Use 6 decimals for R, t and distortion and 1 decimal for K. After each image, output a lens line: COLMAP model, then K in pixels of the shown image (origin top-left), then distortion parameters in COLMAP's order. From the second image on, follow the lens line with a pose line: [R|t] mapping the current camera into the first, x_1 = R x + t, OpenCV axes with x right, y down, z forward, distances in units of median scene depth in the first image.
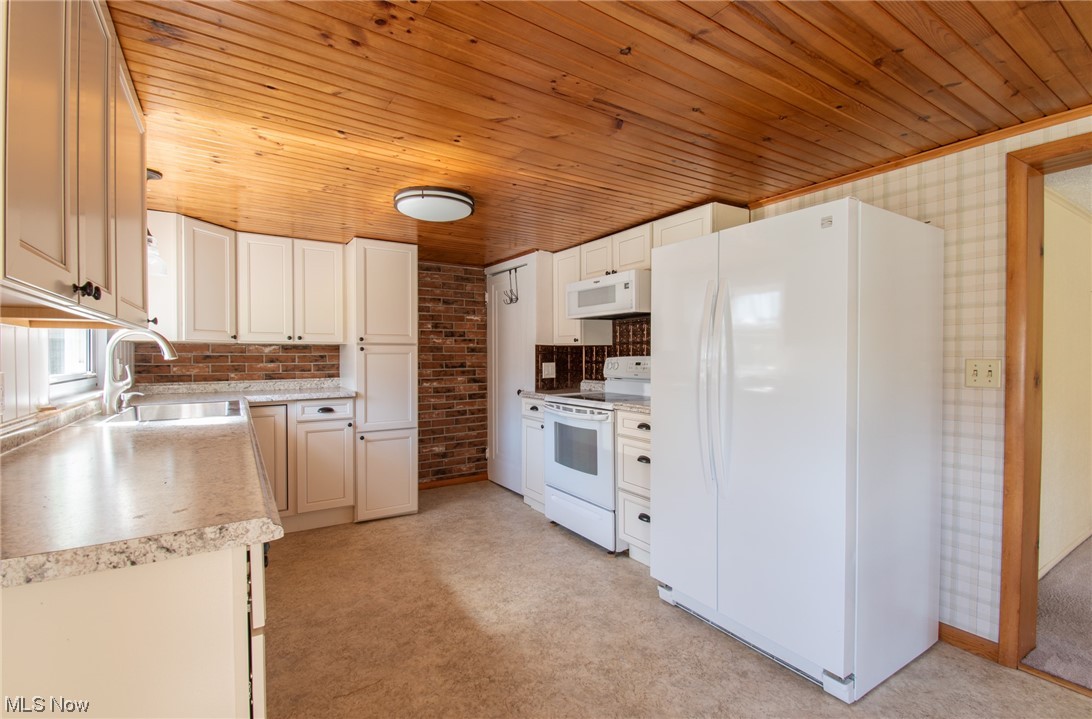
lens RADIAL K [[496.5, 0, 540.0], [0, 496.5, 360.4], [0, 0, 1]] dist [0.022342, -0.017994]
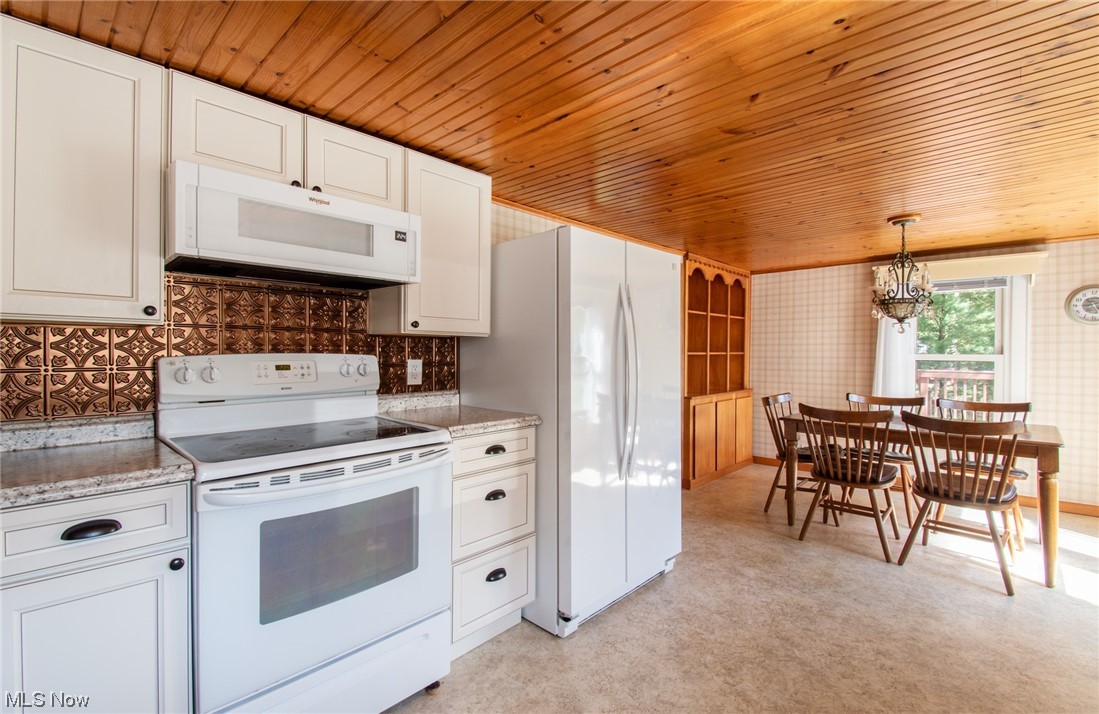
lens RADIAL K [[483.1, 0, 545.6], [0, 483.1, 355.5], [0, 0, 1]] dist [0.026478, -0.014340]
pose [[-0.244323, -0.005506, 0.969678, -0.381736], [0.011476, 0.999897, 0.008569, -0.007617], [-0.969626, 0.013222, -0.244235, 0.848719]]
